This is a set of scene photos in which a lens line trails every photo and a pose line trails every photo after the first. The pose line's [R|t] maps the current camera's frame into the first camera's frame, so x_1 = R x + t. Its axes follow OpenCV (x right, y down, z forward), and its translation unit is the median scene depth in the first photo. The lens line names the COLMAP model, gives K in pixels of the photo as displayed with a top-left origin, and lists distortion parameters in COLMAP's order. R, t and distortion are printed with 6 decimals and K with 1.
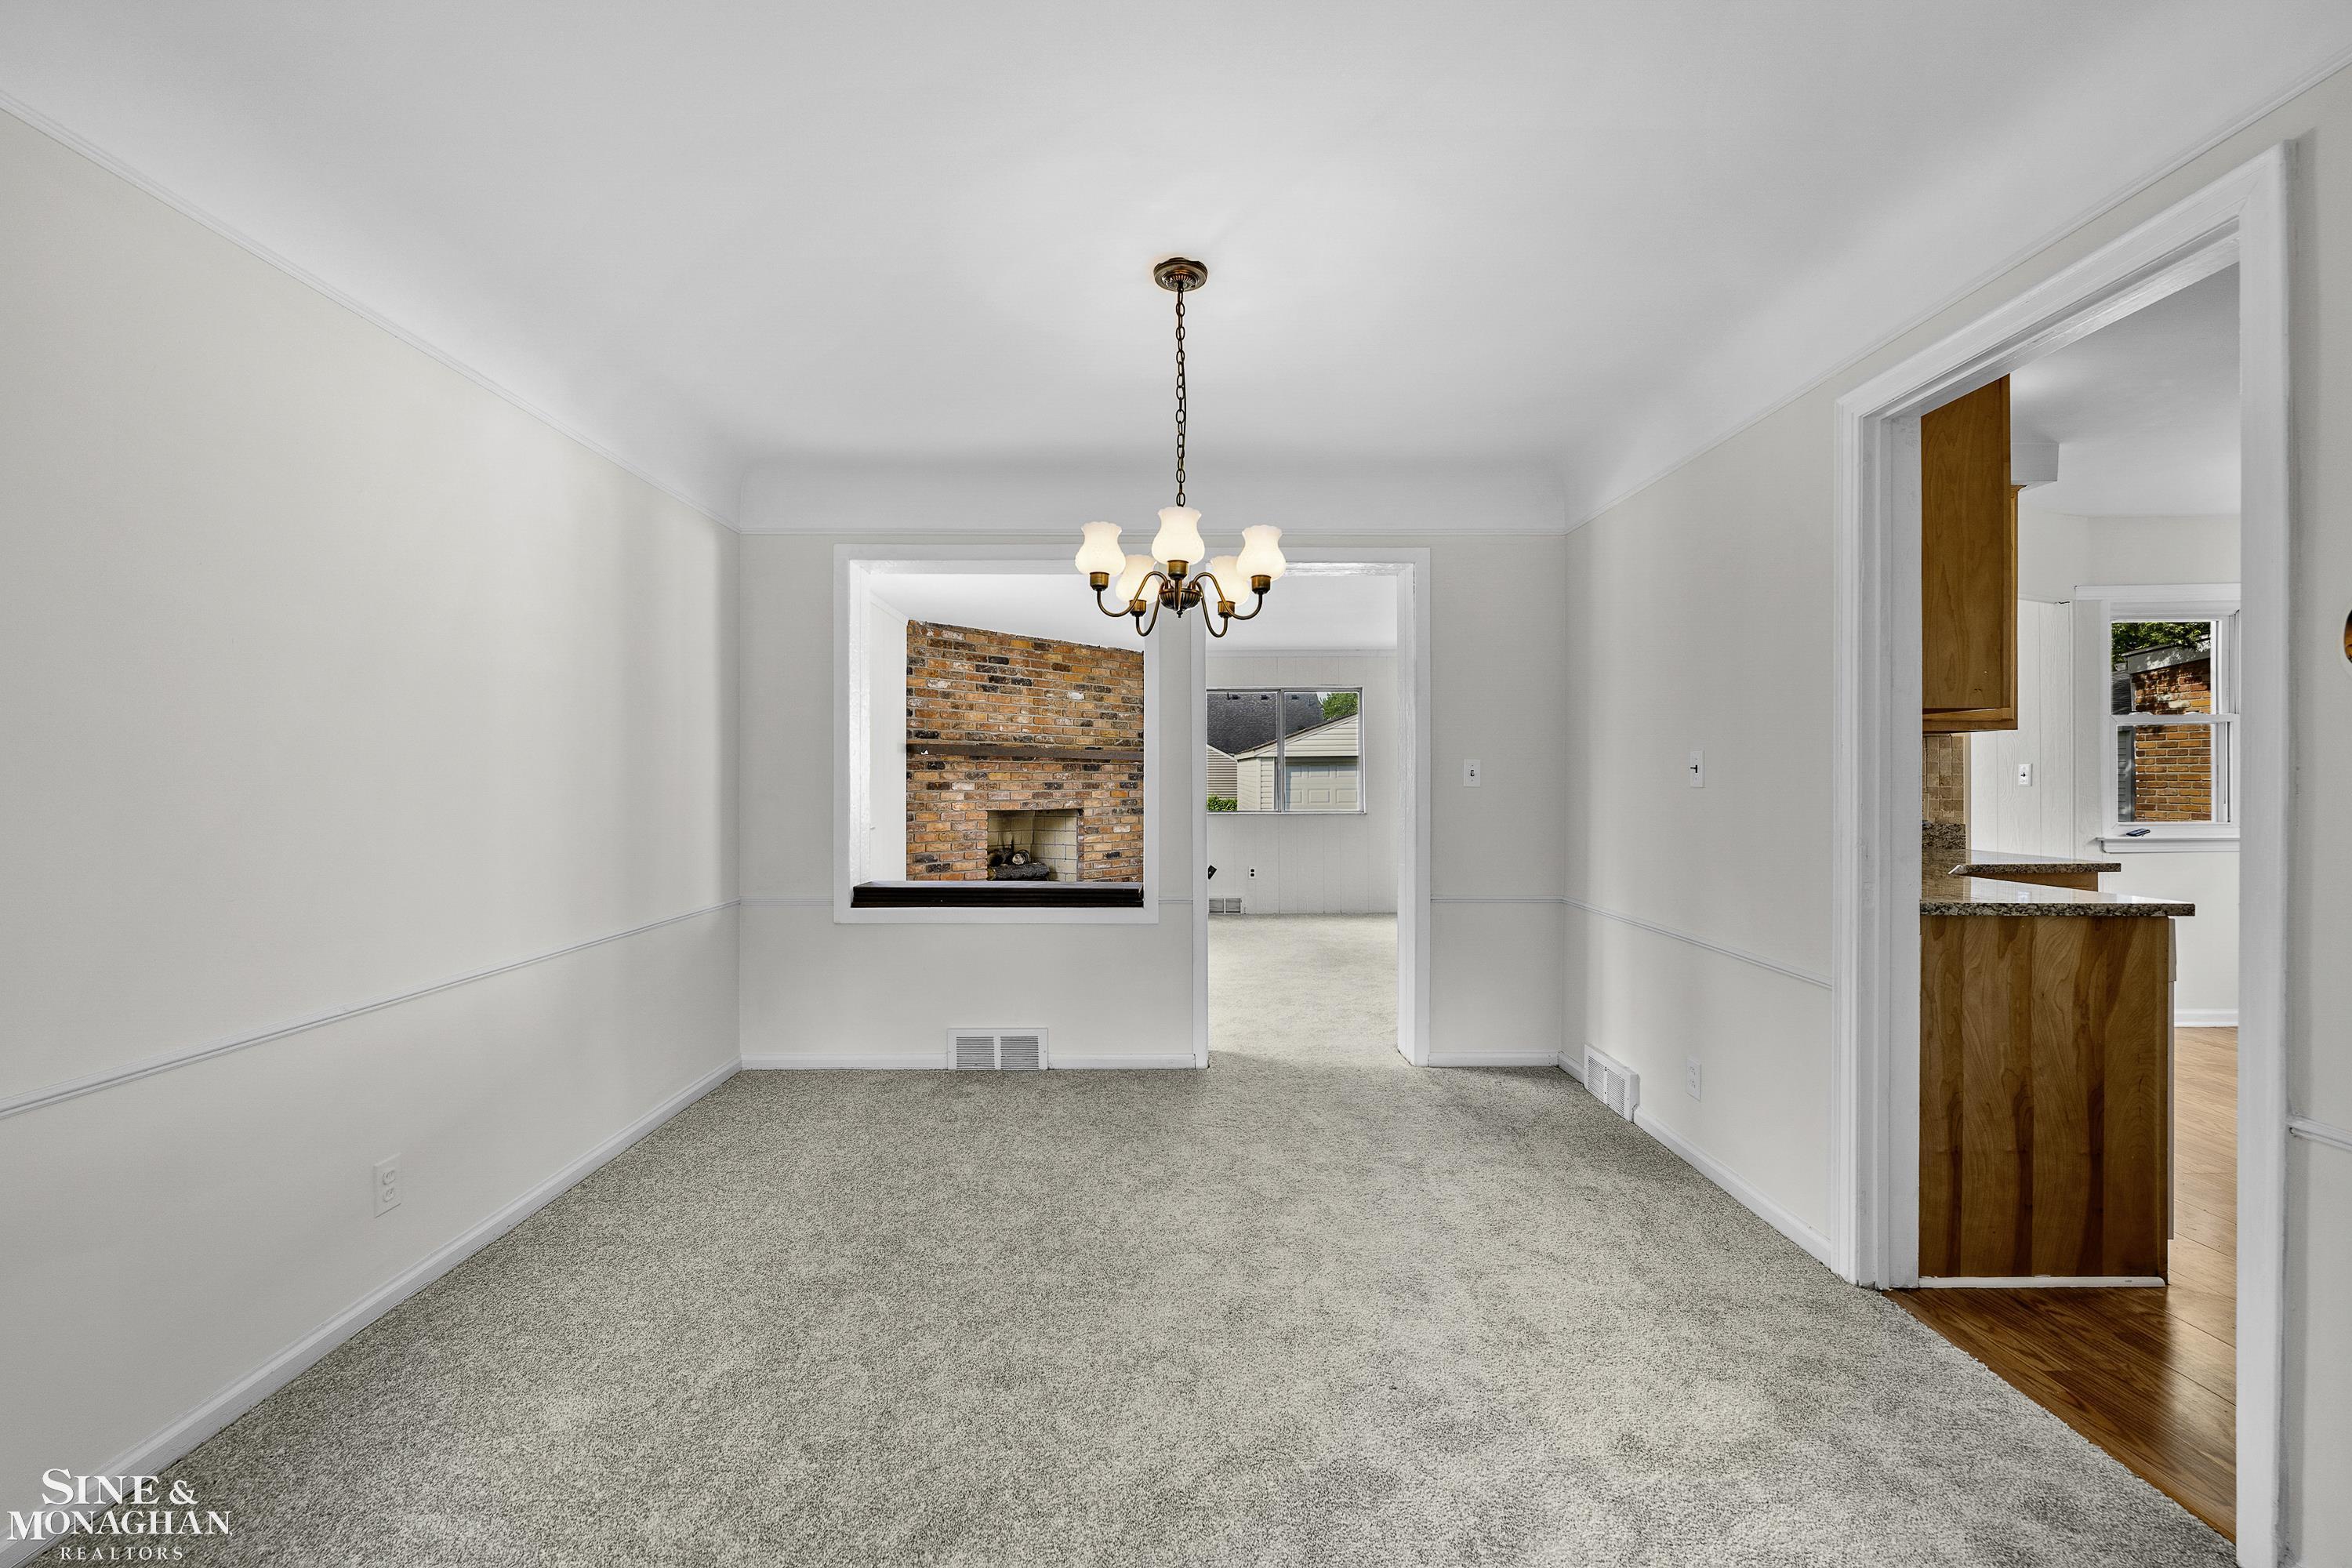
lens RADIAL K [[936.8, 0, 1176.0], [0, 936.8, 784.0], [0, 0, 1]] dist [-0.001015, -0.000044]
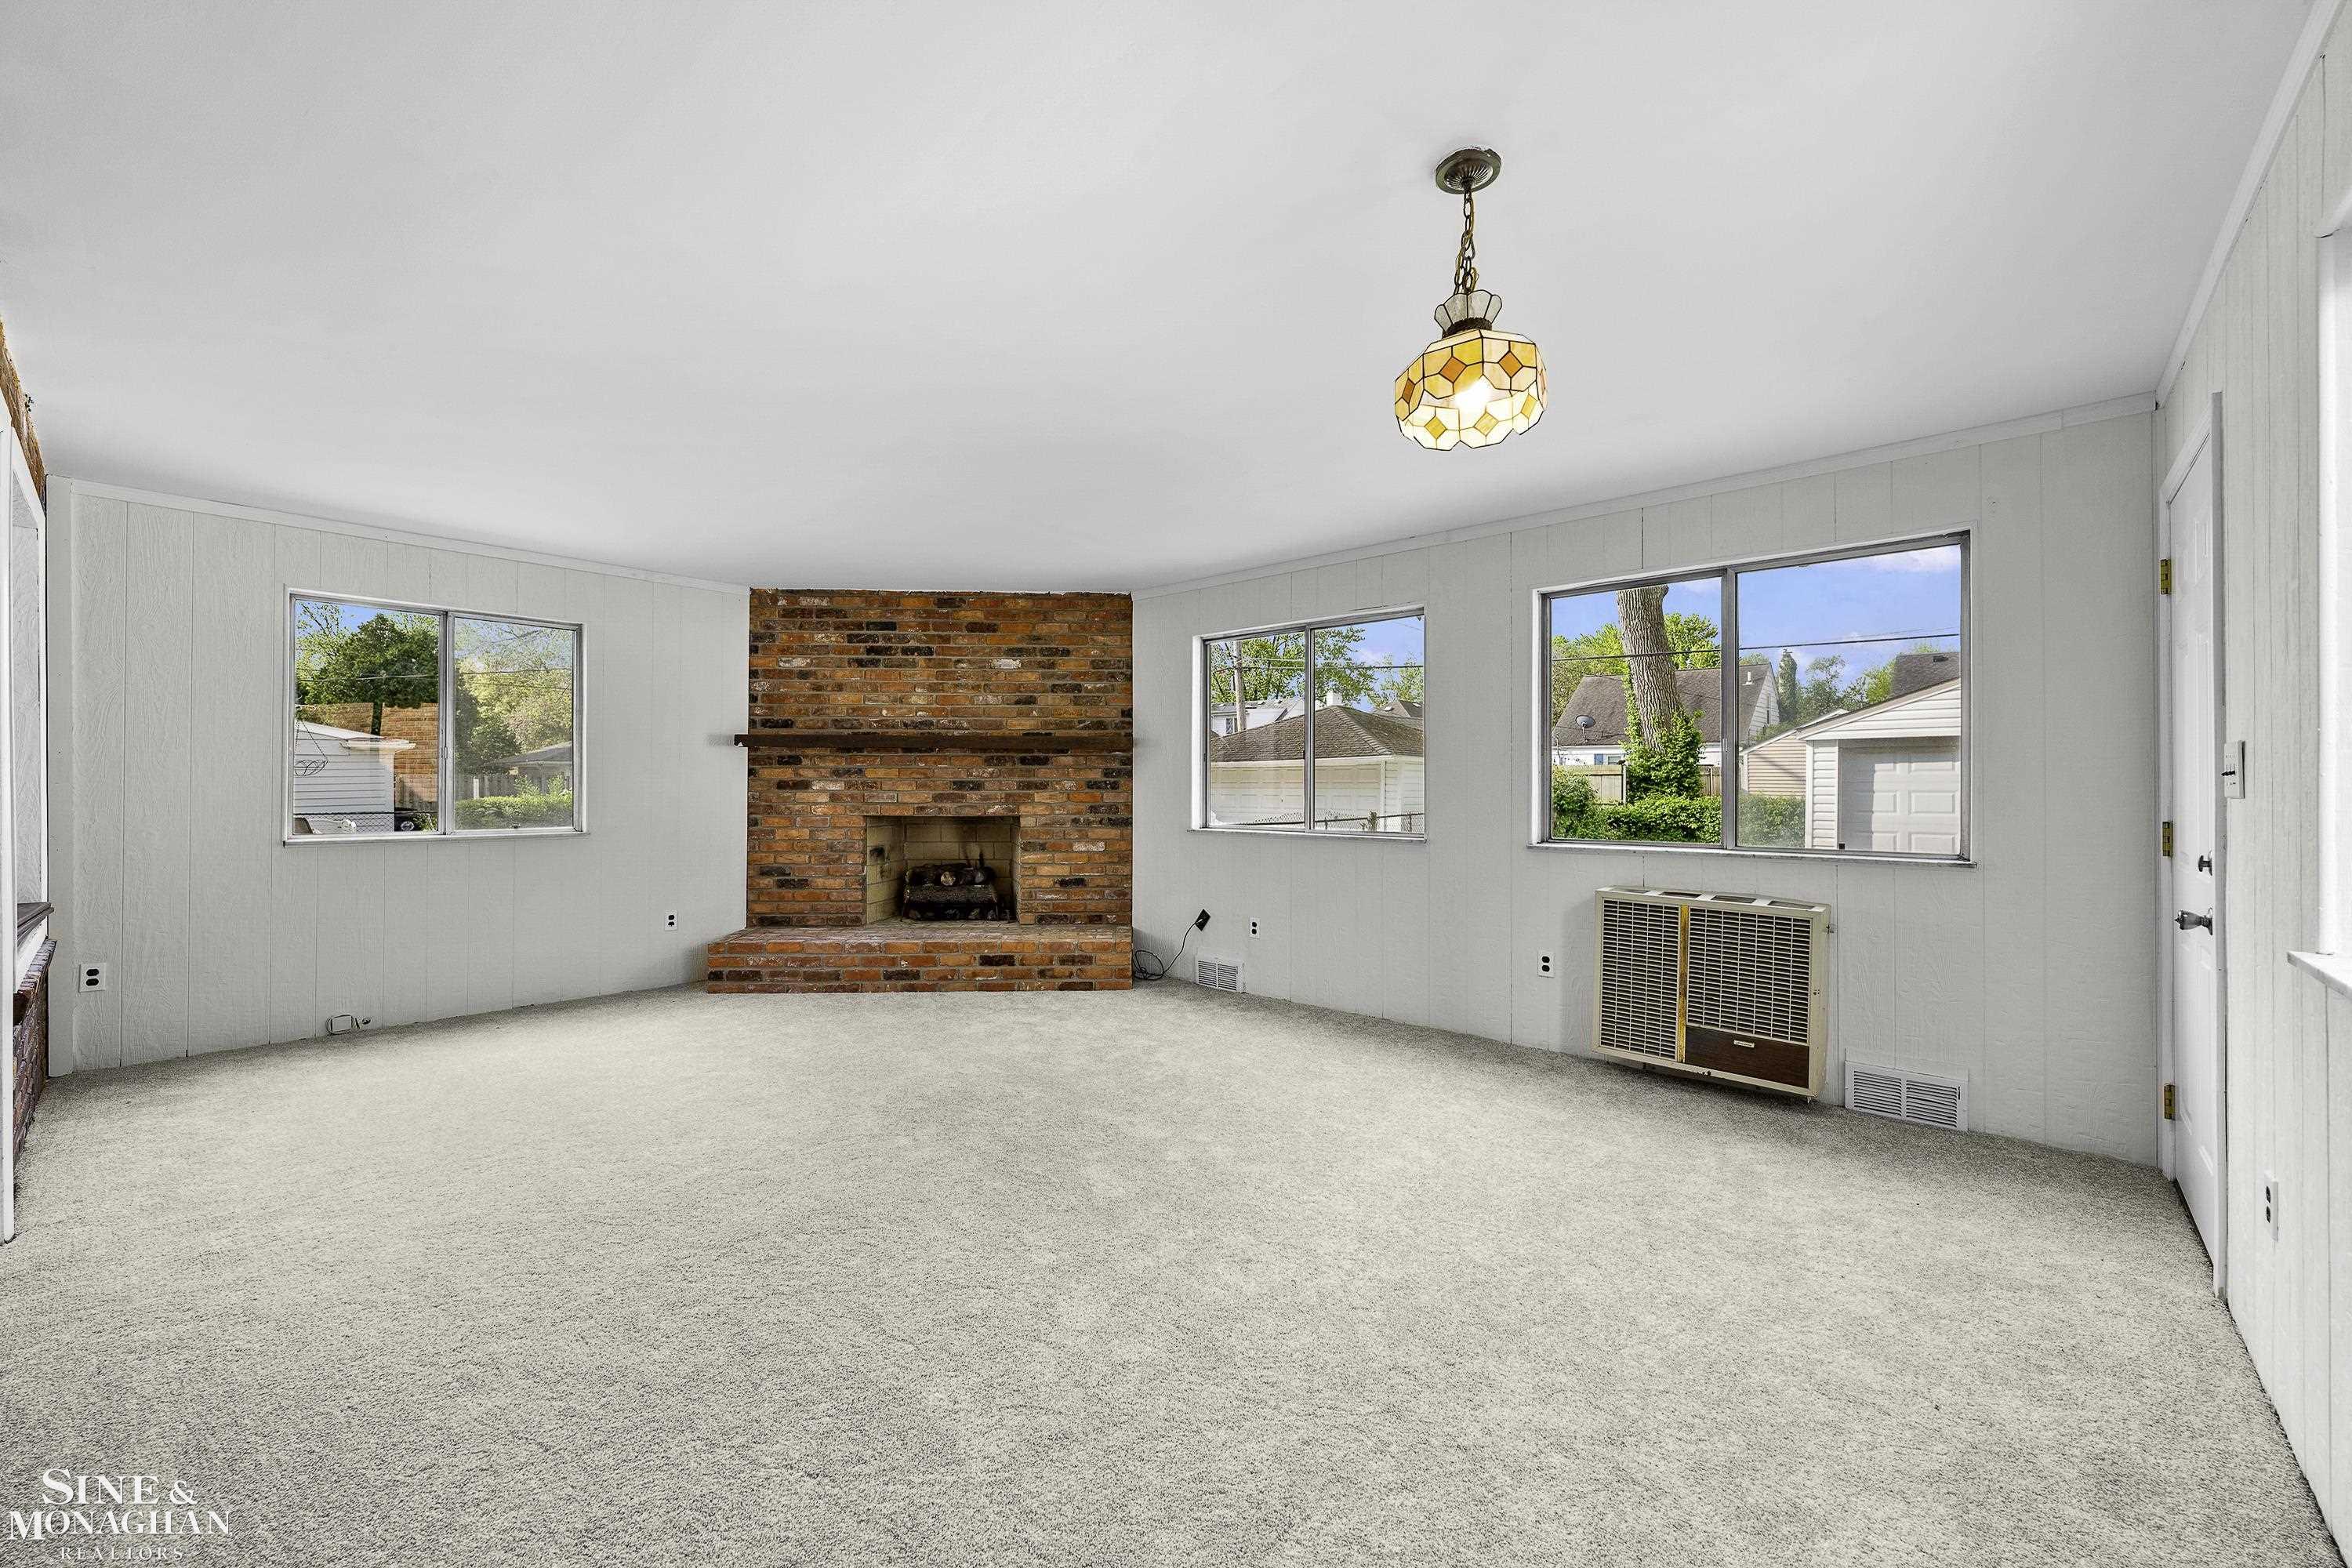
lens RADIAL K [[936.8, 0, 1176.0], [0, 936.8, 784.0], [0, 0, 1]] dist [-0.001015, -0.000044]
pose [[0.732235, 0.004756, -0.681036, 0.526121], [-0.002383, 0.999987, 0.004421, -0.002923], [0.681048, -0.001614, 0.732237, 0.584259]]
